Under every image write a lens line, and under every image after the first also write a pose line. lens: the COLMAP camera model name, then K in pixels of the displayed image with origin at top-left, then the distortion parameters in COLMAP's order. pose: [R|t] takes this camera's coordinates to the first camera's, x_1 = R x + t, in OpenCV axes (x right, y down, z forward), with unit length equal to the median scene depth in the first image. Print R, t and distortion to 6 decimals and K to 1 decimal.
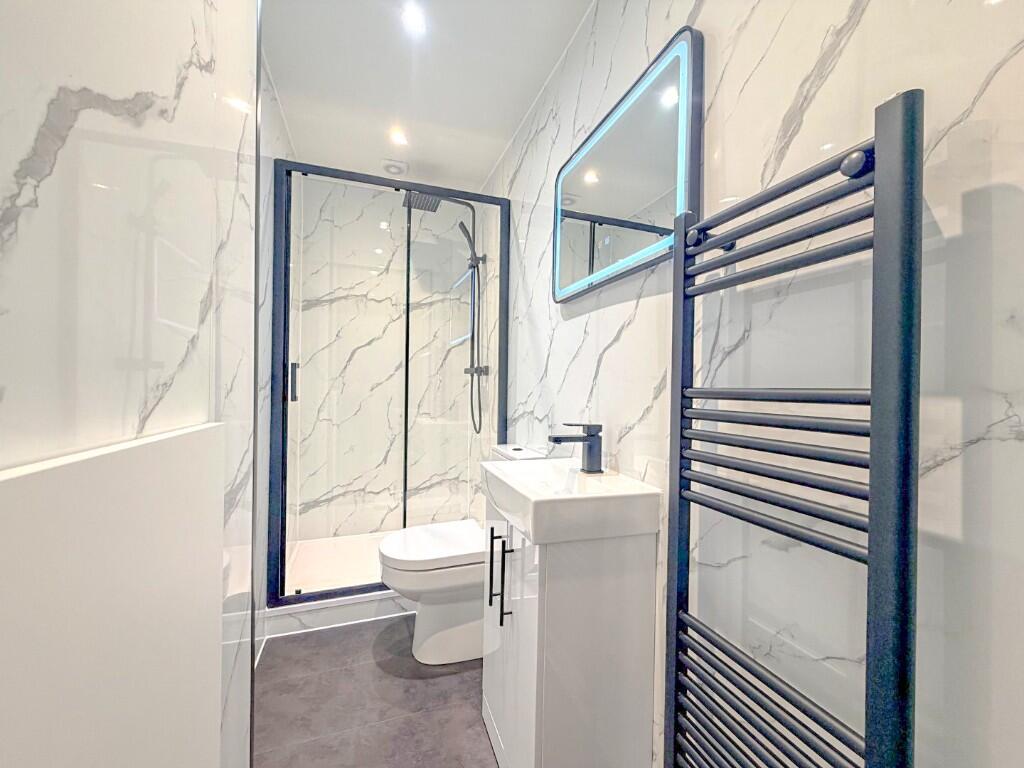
lens RADIAL K [[409.1, 0, 514.3], [0, 409.1, 386.4], [0, 0, 1]] dist [0.000628, 0.000063]
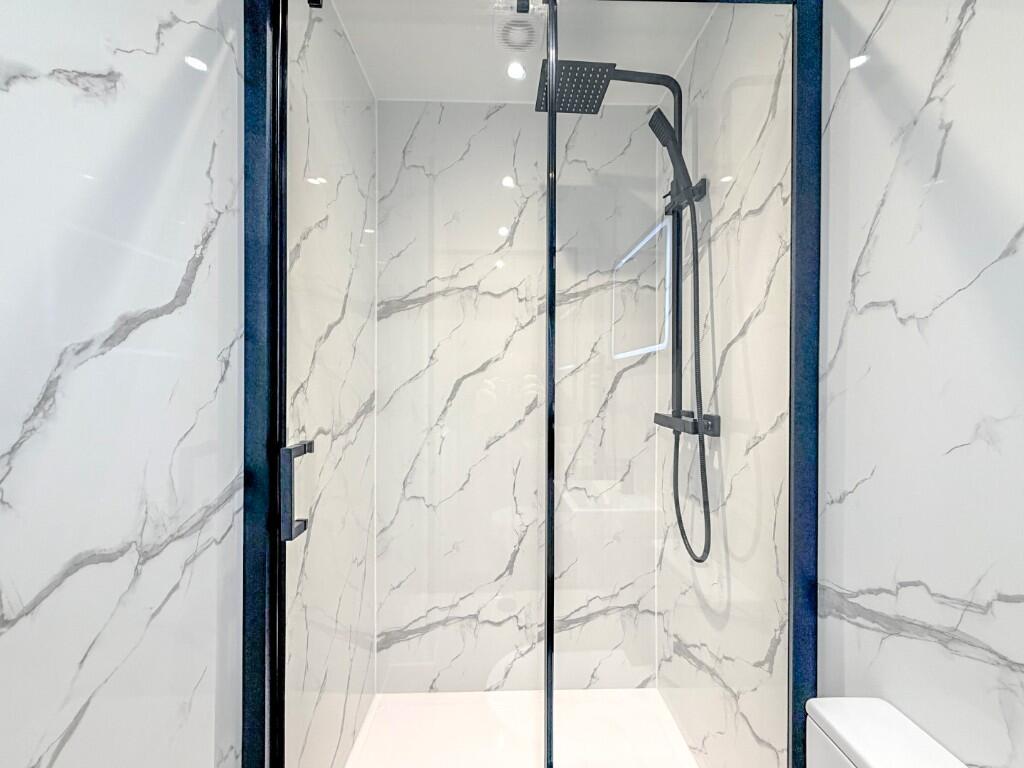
lens RADIAL K [[409.1, 0, 510.3], [0, 409.1, 384.3], [0, 0, 1]] dist [0.000628, 0.000063]
pose [[0.946542, -0.009843, -0.322430, -0.129266], [0.008319, 0.999947, -0.006106, -0.078999], [0.322473, 0.003097, 0.946574, 0.462561]]
